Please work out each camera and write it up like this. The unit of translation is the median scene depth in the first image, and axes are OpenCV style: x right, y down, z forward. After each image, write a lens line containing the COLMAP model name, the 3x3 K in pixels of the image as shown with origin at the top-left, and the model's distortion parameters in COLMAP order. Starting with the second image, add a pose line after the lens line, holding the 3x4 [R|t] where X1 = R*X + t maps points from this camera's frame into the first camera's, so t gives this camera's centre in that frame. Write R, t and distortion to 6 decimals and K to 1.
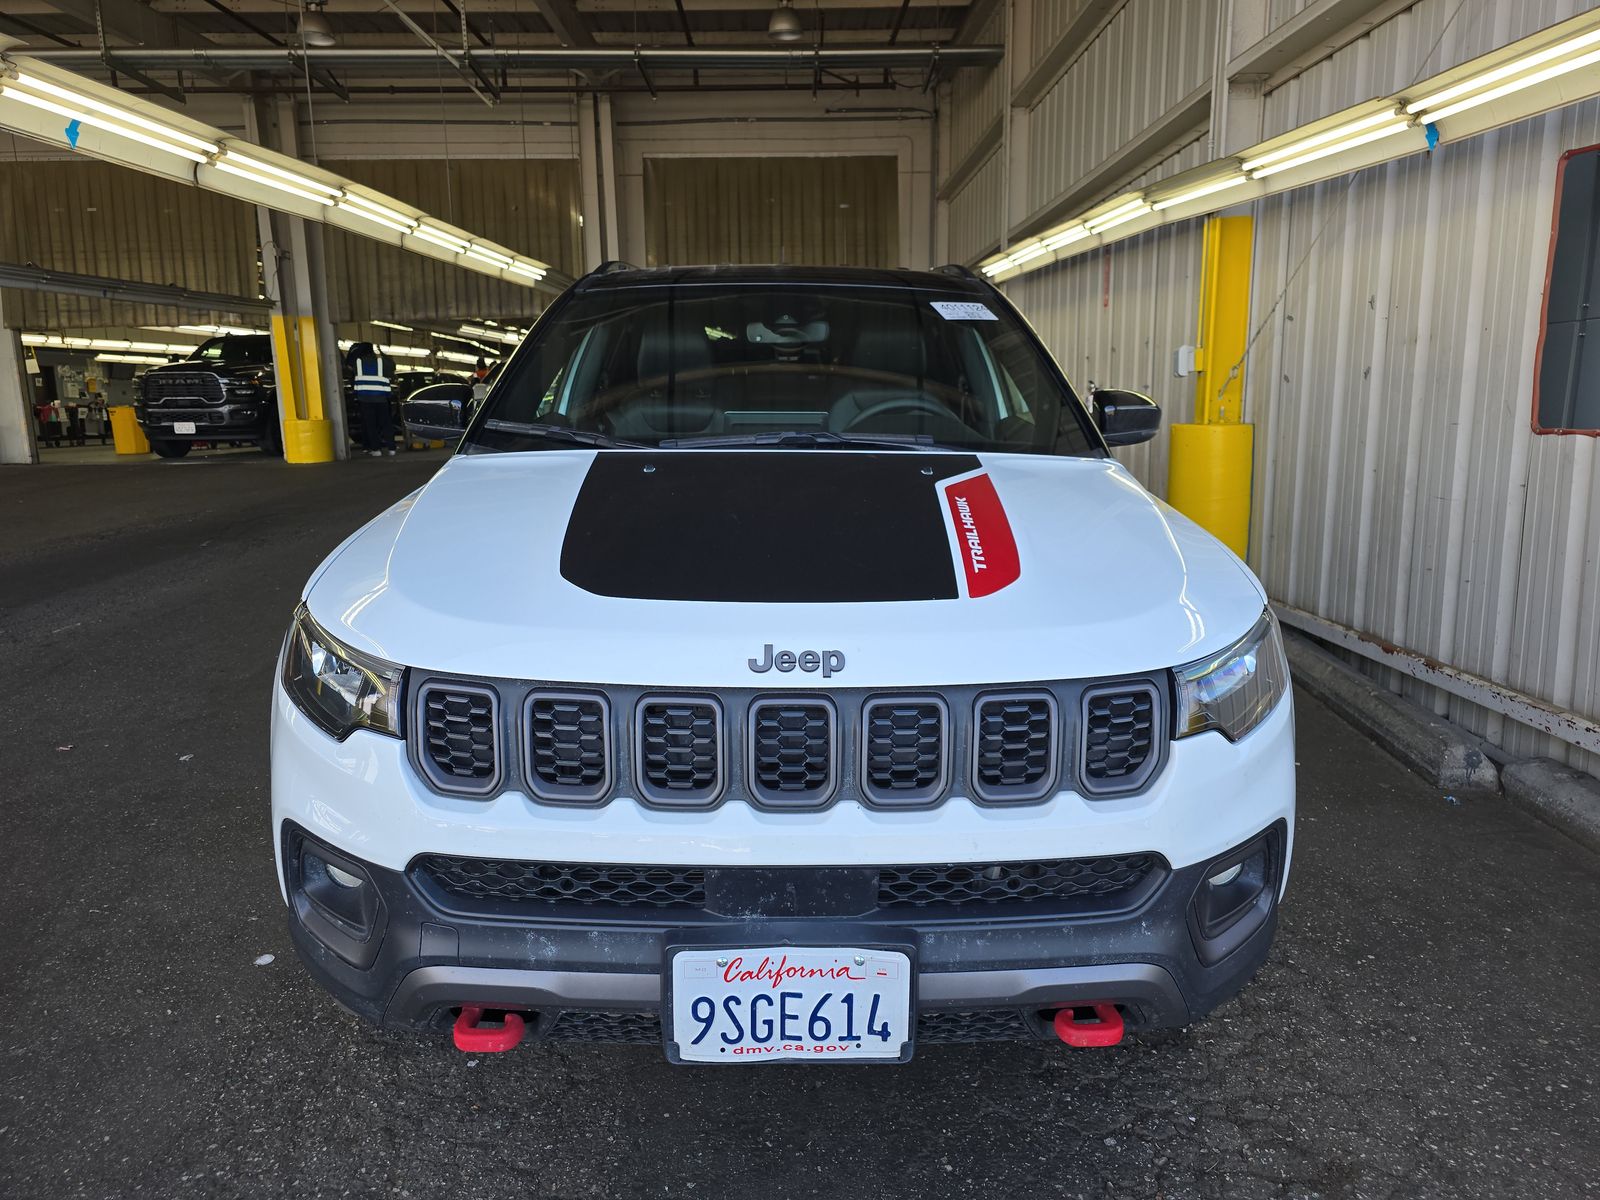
lens RADIAL K [[1091.8, 0, 800.0], [0, 1091.8, 600.0], [0, 0, 1]] dist [0.053514, -0.041860]
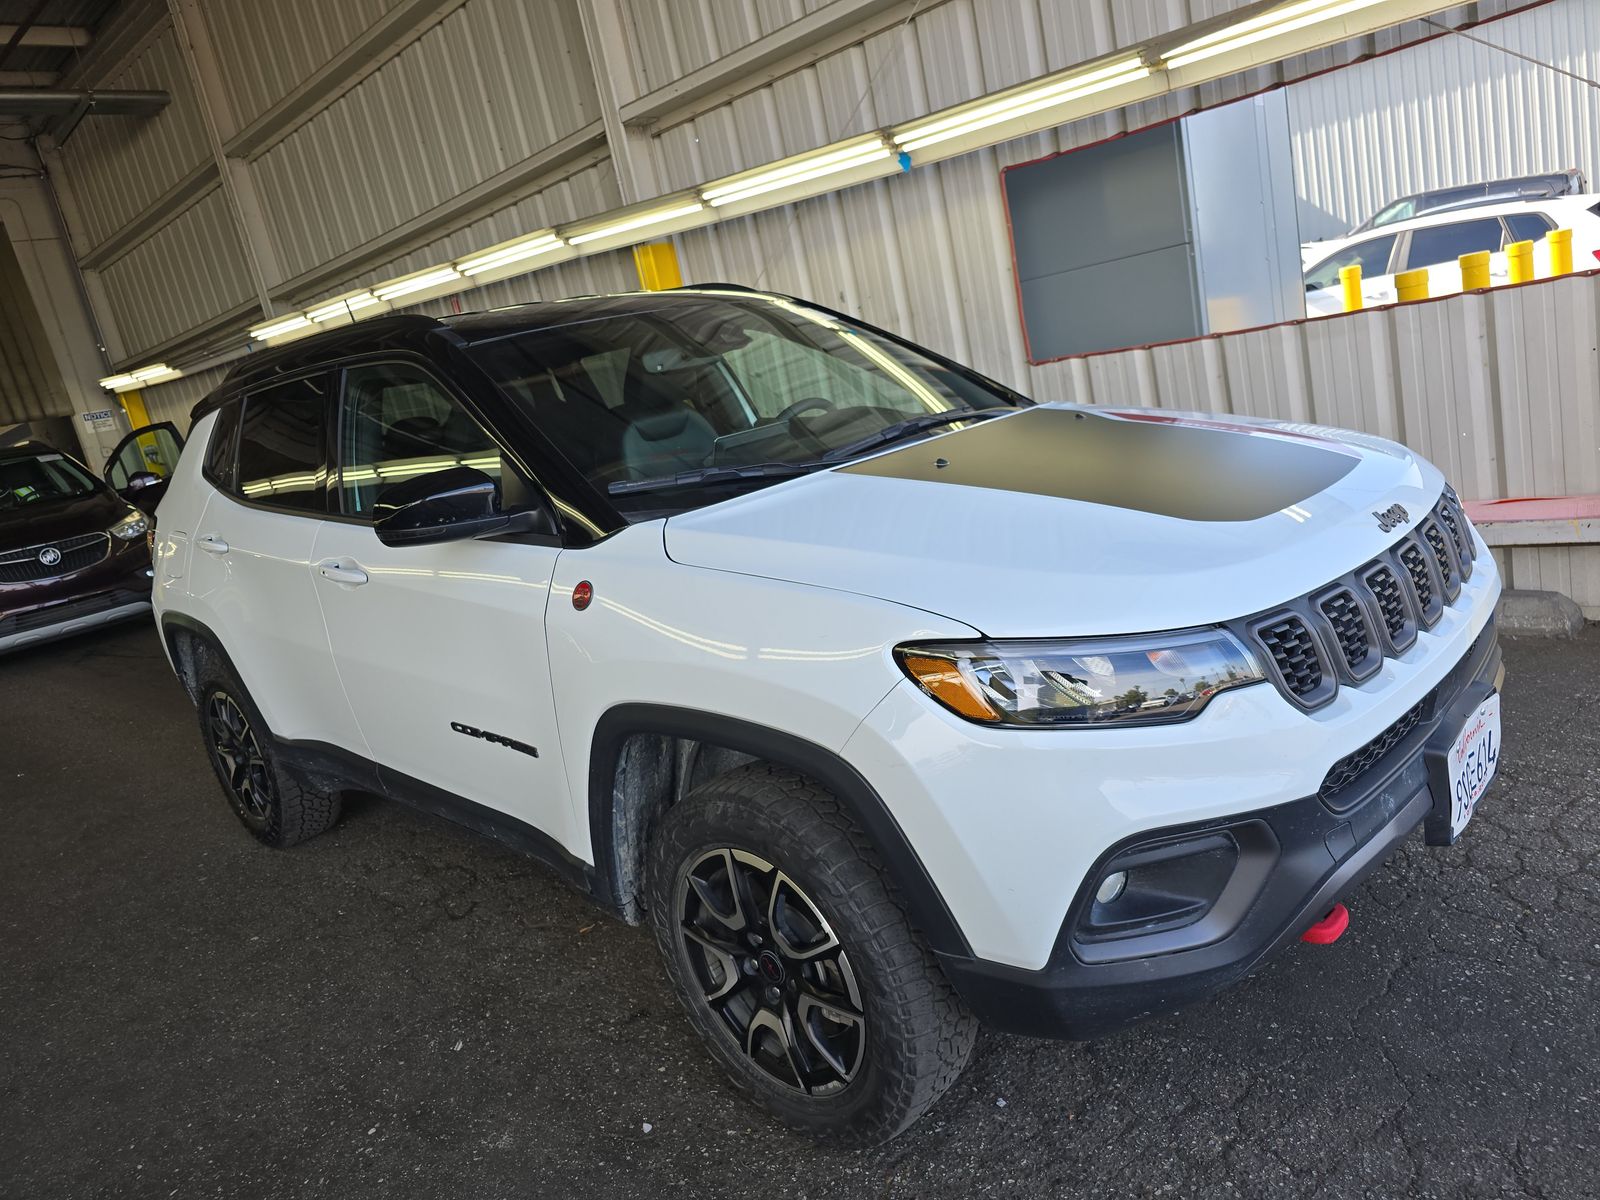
lens RADIAL K [[1091.8, 0, 800.0], [0, 1091.8, 600.0], [0, 0, 1]] dist [0.053514, -0.041860]
pose [[0.685528, -0.285024, 0.669935, -0.170753], [0.316135, 0.945441, 0.078746, -0.021655], [-0.655828, 0.157808, 0.738232, 0.063295]]
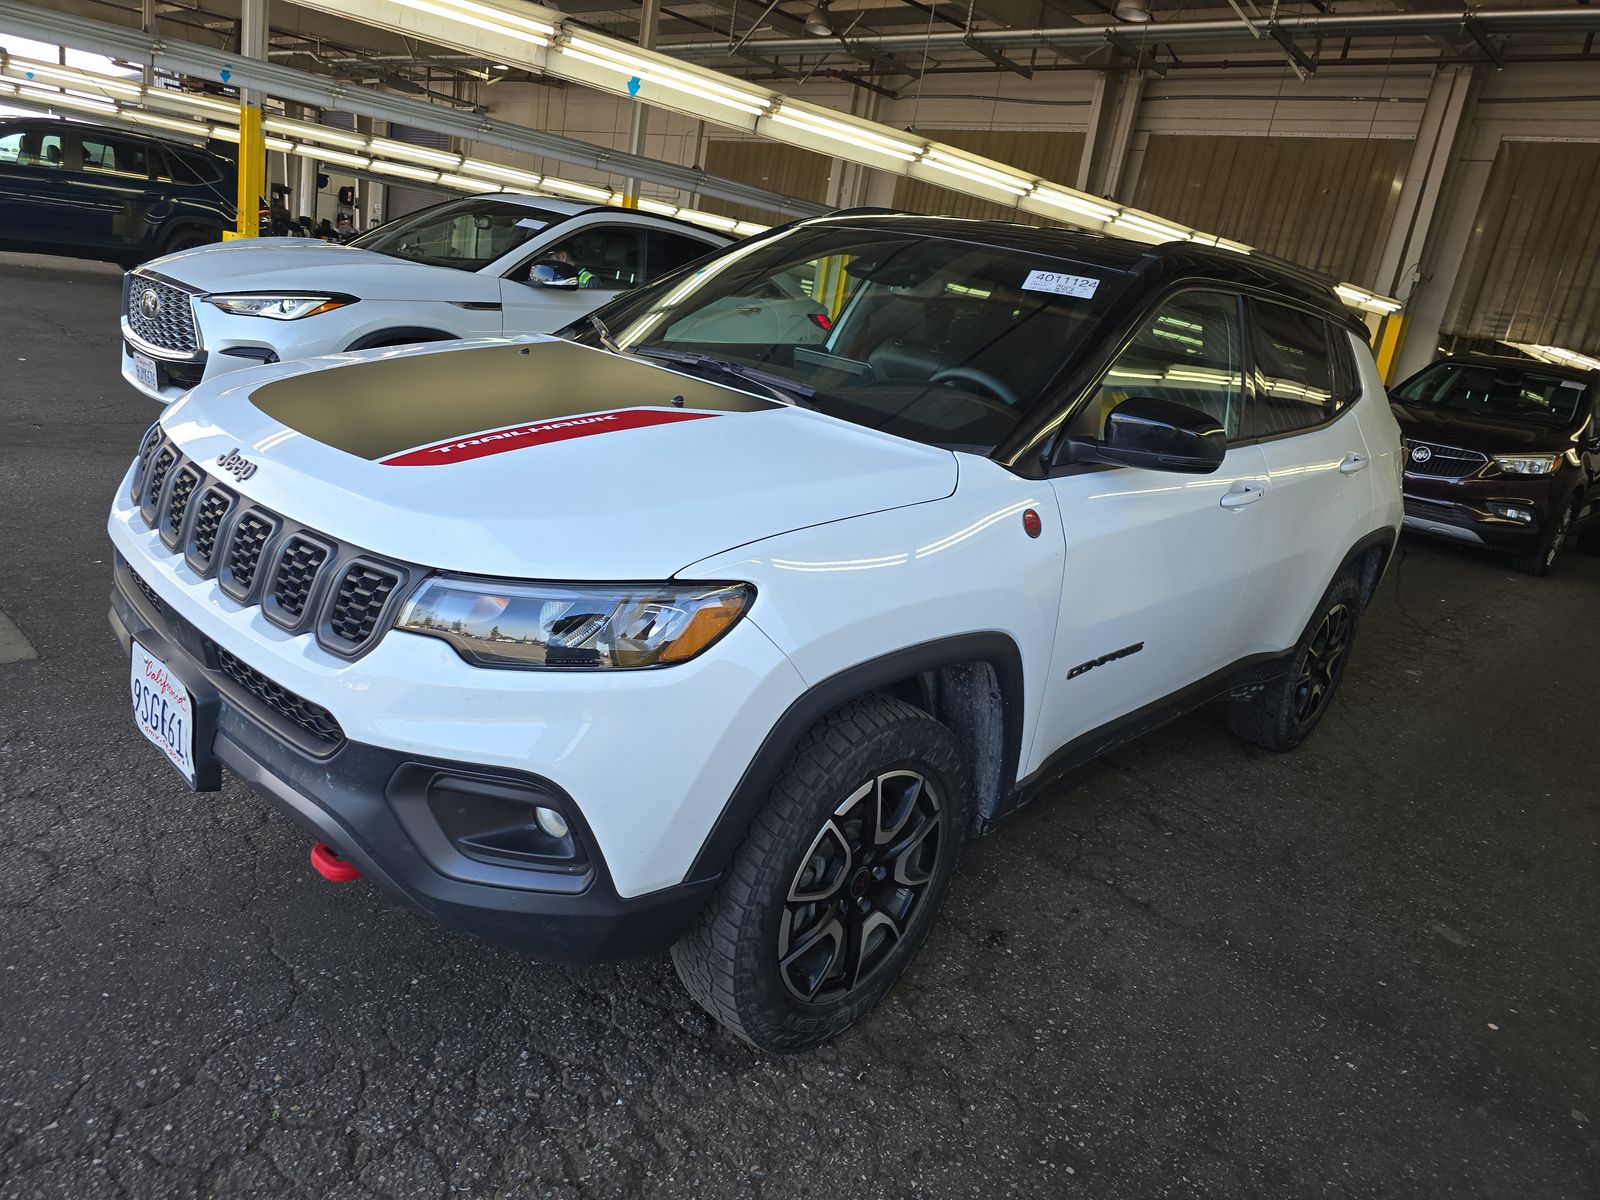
lens RADIAL K [[1091.8, 0, 800.0], [0, 1091.8, 600.0], [0, 0, 1]] dist [0.053514, -0.041860]
pose [[0.702337, 0.306735, -0.642367, 0.164448], [-0.298873, 0.946073, 0.124981, -0.018682], [0.646063, 0.104207, 0.756138, 0.058397]]
